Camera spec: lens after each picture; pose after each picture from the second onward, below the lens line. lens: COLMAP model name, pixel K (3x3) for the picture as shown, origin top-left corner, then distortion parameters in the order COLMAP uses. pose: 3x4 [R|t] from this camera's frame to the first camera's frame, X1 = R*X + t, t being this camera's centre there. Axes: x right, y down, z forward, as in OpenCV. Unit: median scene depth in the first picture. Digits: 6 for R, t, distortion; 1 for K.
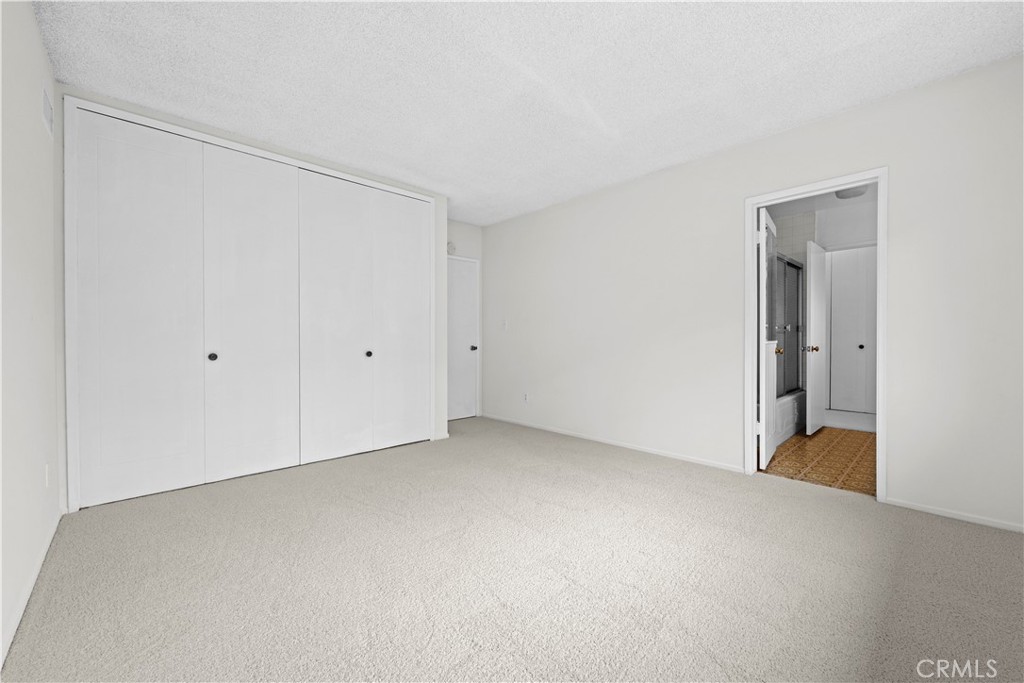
lens RADIAL K [[400.6, 0, 512.0], [0, 400.6, 341.5], [0, 0, 1]] dist [0.001243, -0.000304]
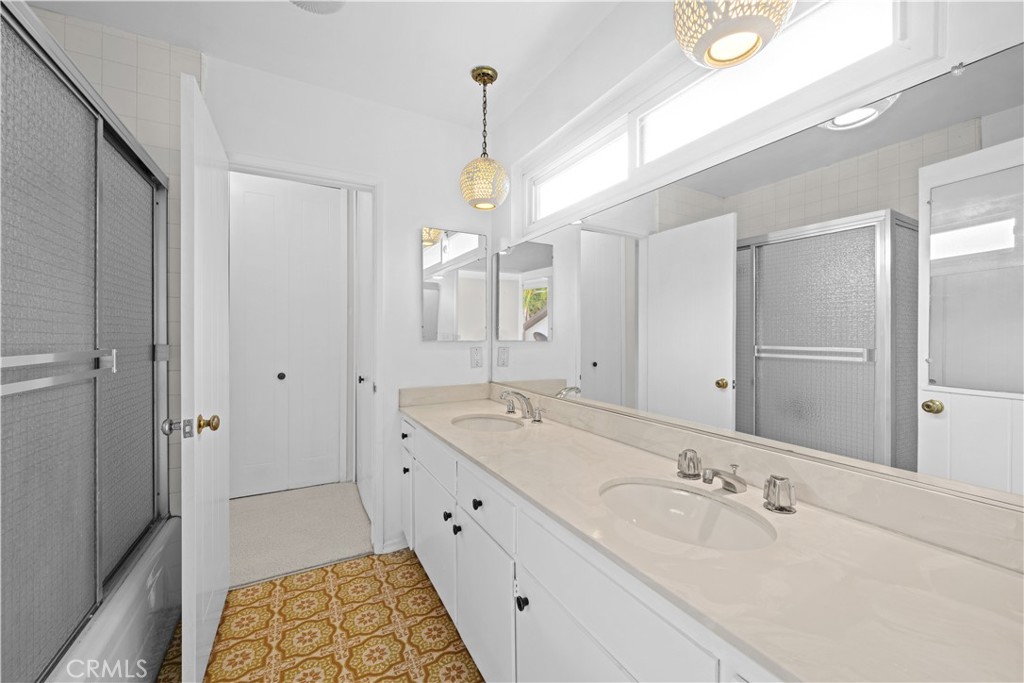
lens RADIAL K [[400.6, 0, 512.0], [0, 400.6, 341.5], [0, 0, 1]] dist [0.001243, -0.000304]
pose [[0.239335, -0.010200, 0.970883, 0.491975], [-0.000206, 0.999944, 0.010556, -0.051707], [-0.970937, -0.002727, 0.239320, 0.672109]]
